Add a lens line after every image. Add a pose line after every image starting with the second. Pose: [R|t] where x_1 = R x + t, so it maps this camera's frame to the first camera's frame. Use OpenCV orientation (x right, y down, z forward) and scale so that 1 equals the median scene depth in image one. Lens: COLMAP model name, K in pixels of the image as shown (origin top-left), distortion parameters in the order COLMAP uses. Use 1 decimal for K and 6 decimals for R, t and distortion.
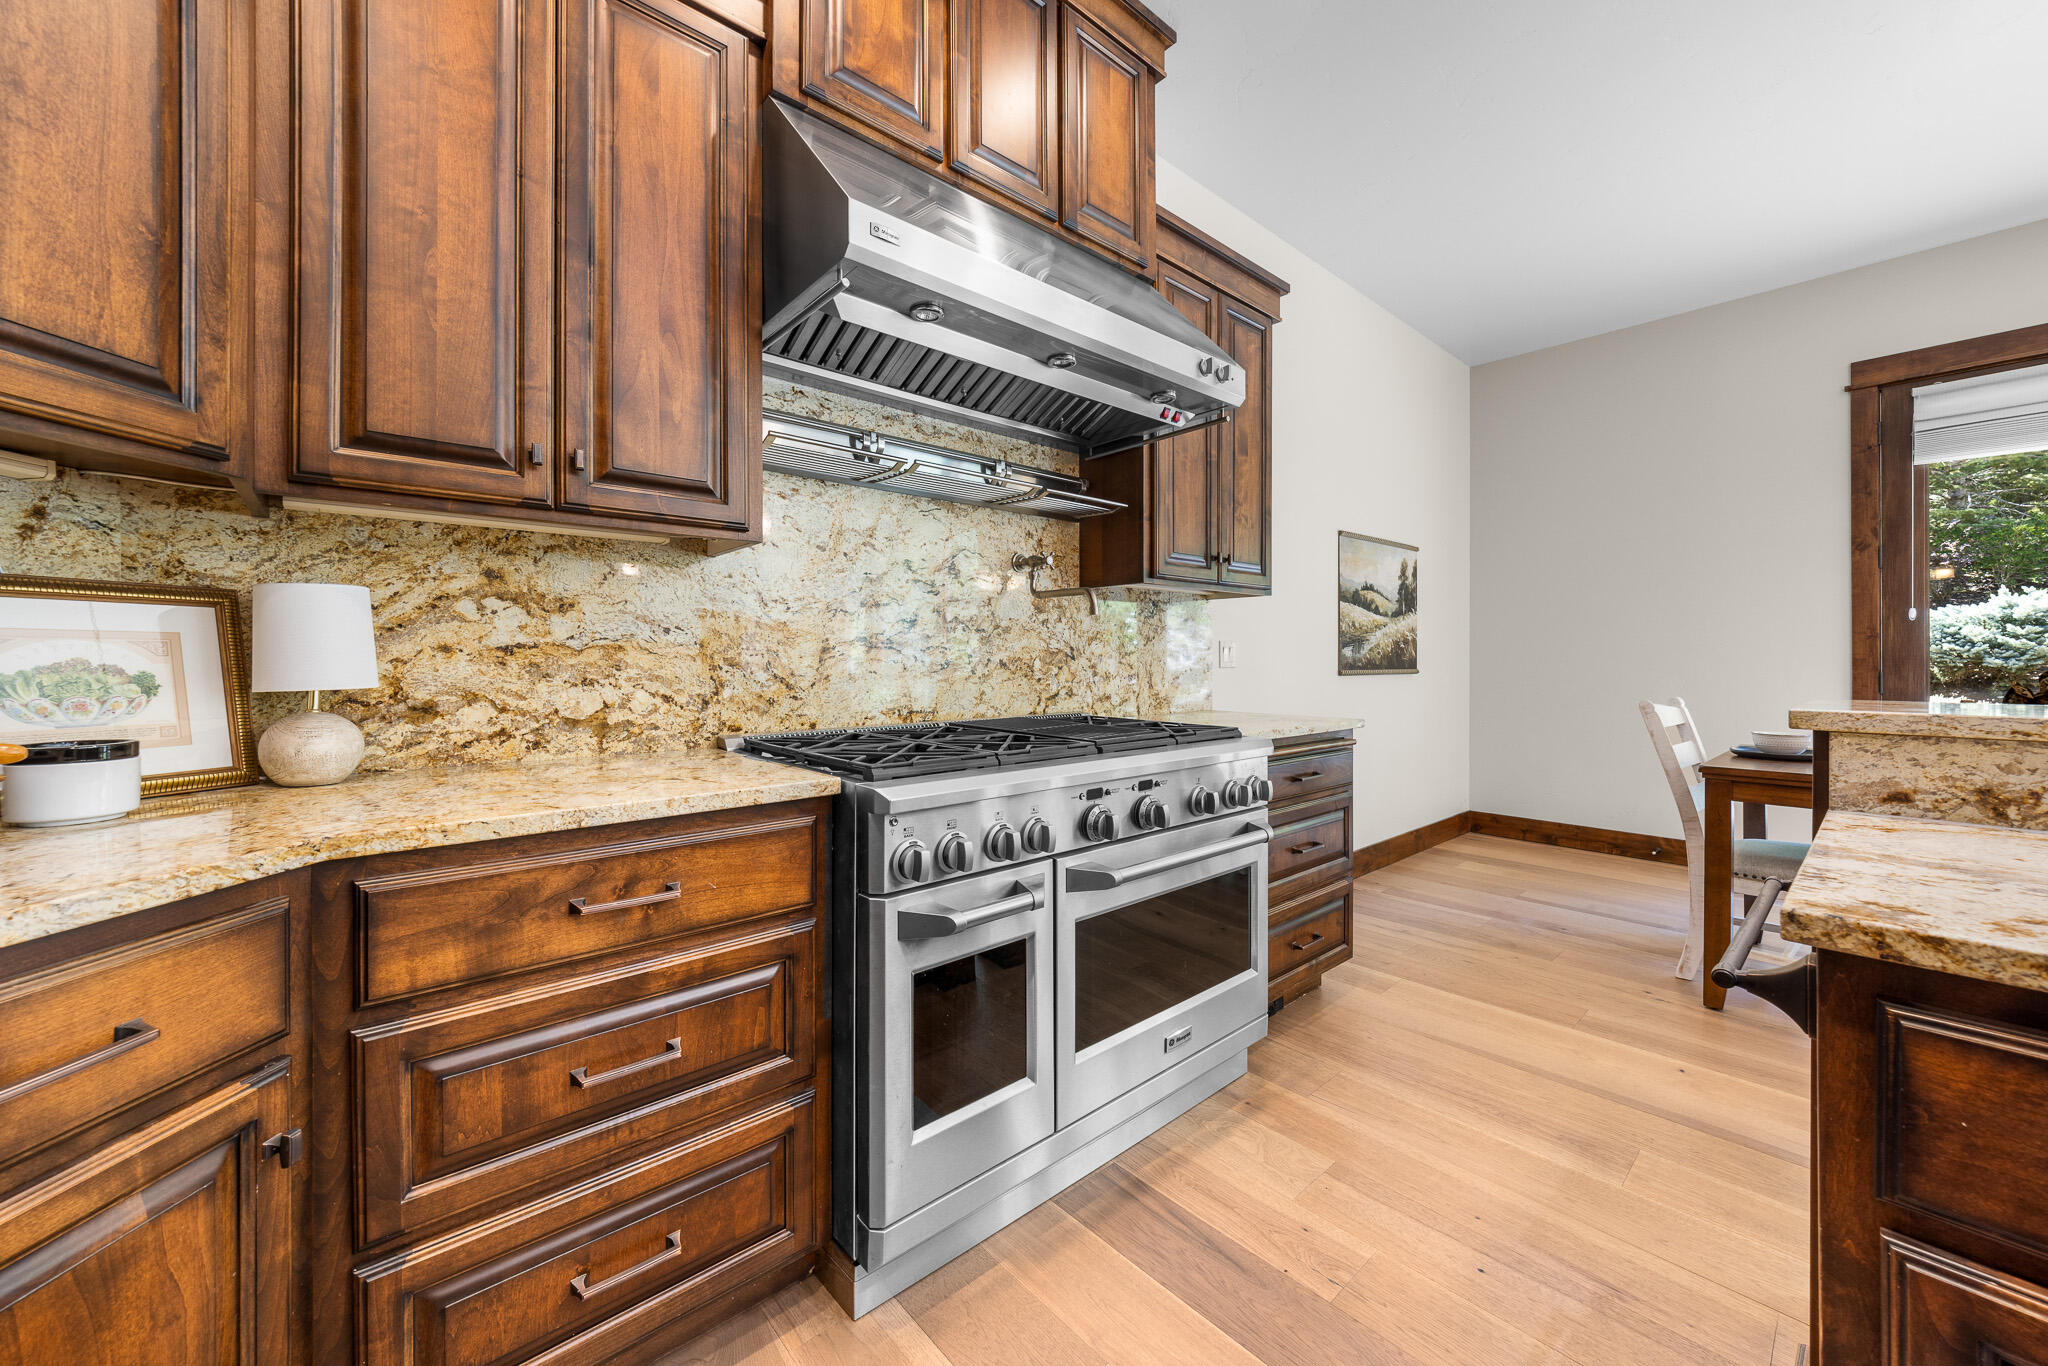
lens RADIAL K [[768.7, 0, 1024.2], [0, 768.7, 659.9], [0, 0, 1]] dist [-0.003280, -0.000577]
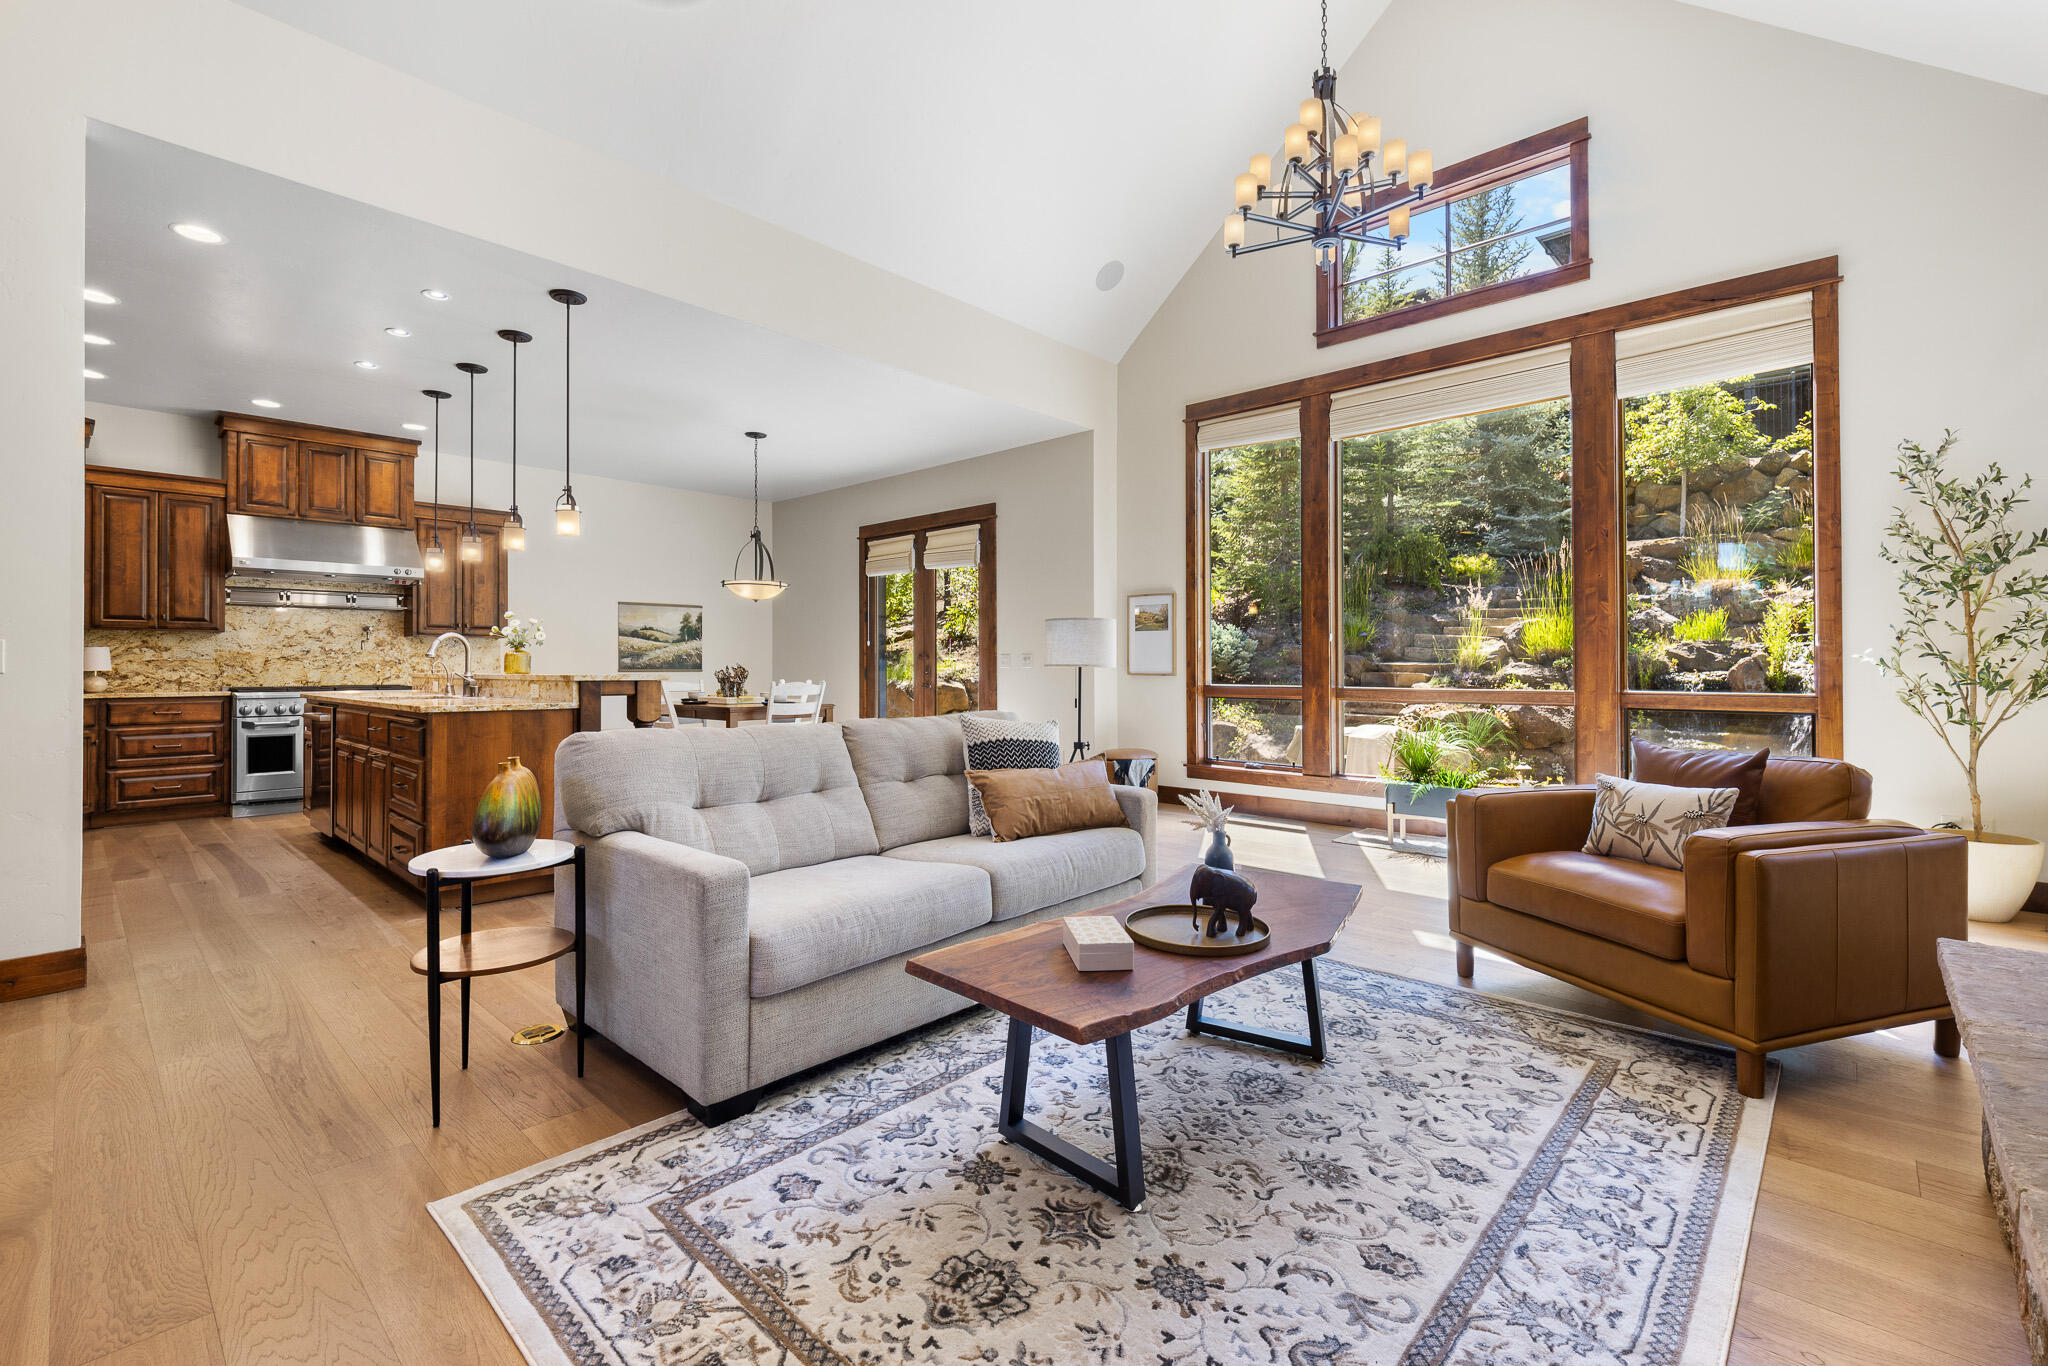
lens RADIAL K [[891.9, 0, 1022.6], [0, 891.9, 659.1], [0, 0, 1]] dist [-0.001795, -0.002132]
pose [[0.994254, -0.000412, 0.107050, 3.464891], [0.001336, 0.999963, -0.008555, 0.020486], [-0.107042, 0.008649, 0.994217, -4.209793]]
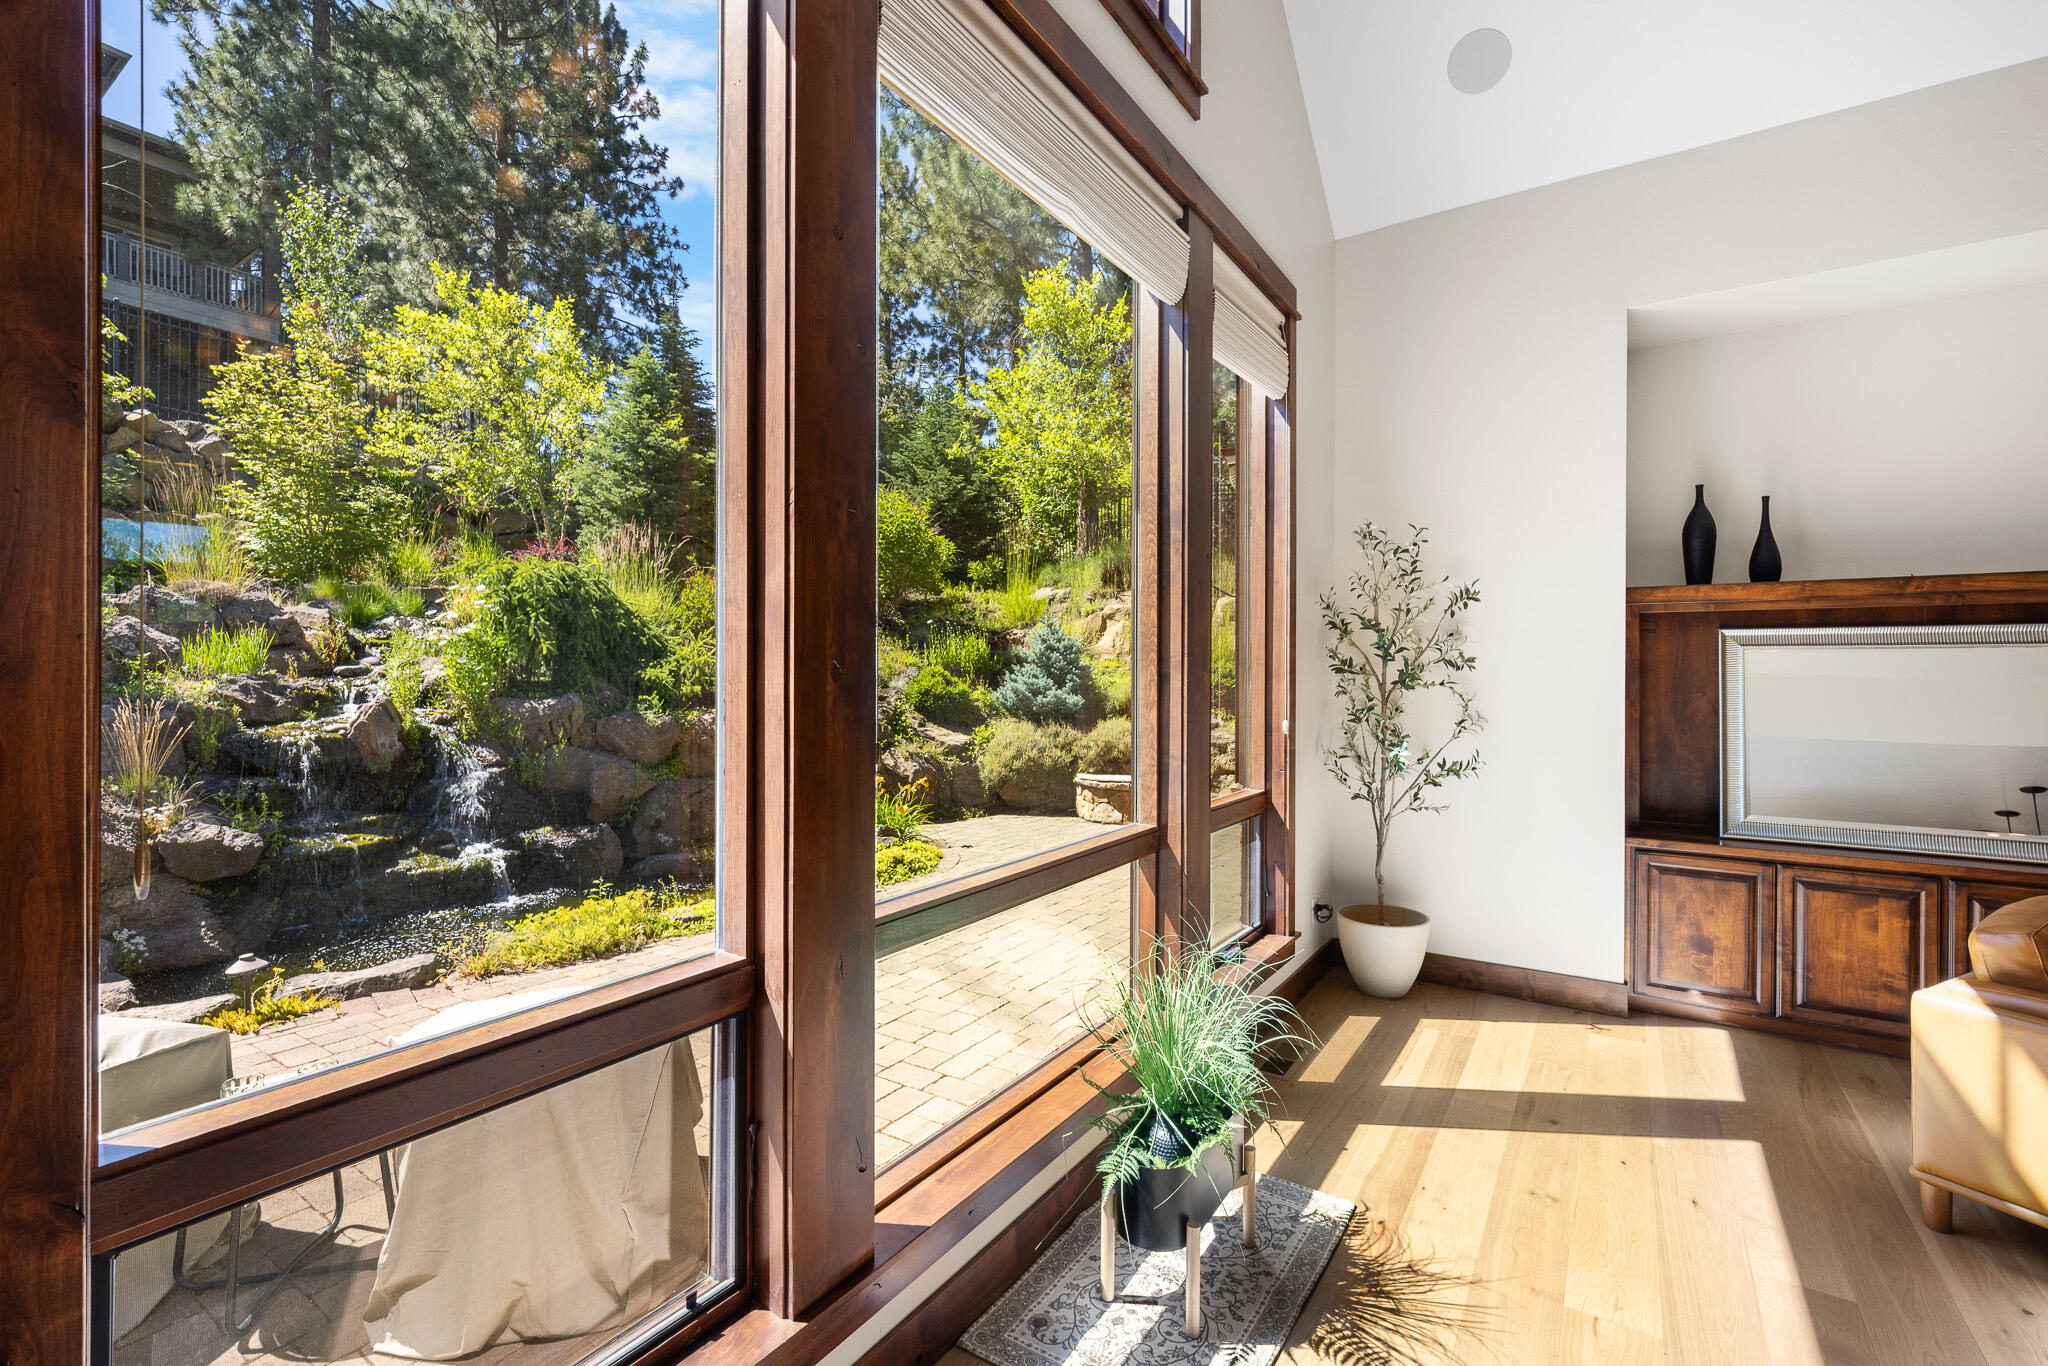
lens RADIAL K [[891.9, 0, 1020.0], [0, 891.9, 669.7], [0, 0, 1]] dist [-0.001795, -0.002132]
pose [[-0.257626, 0.001814, 0.966243, 4.219715], [-0.000890, 0.999997, -0.002114, -0.243420], [-0.966244, -0.001404, -0.257624, 0.206160]]
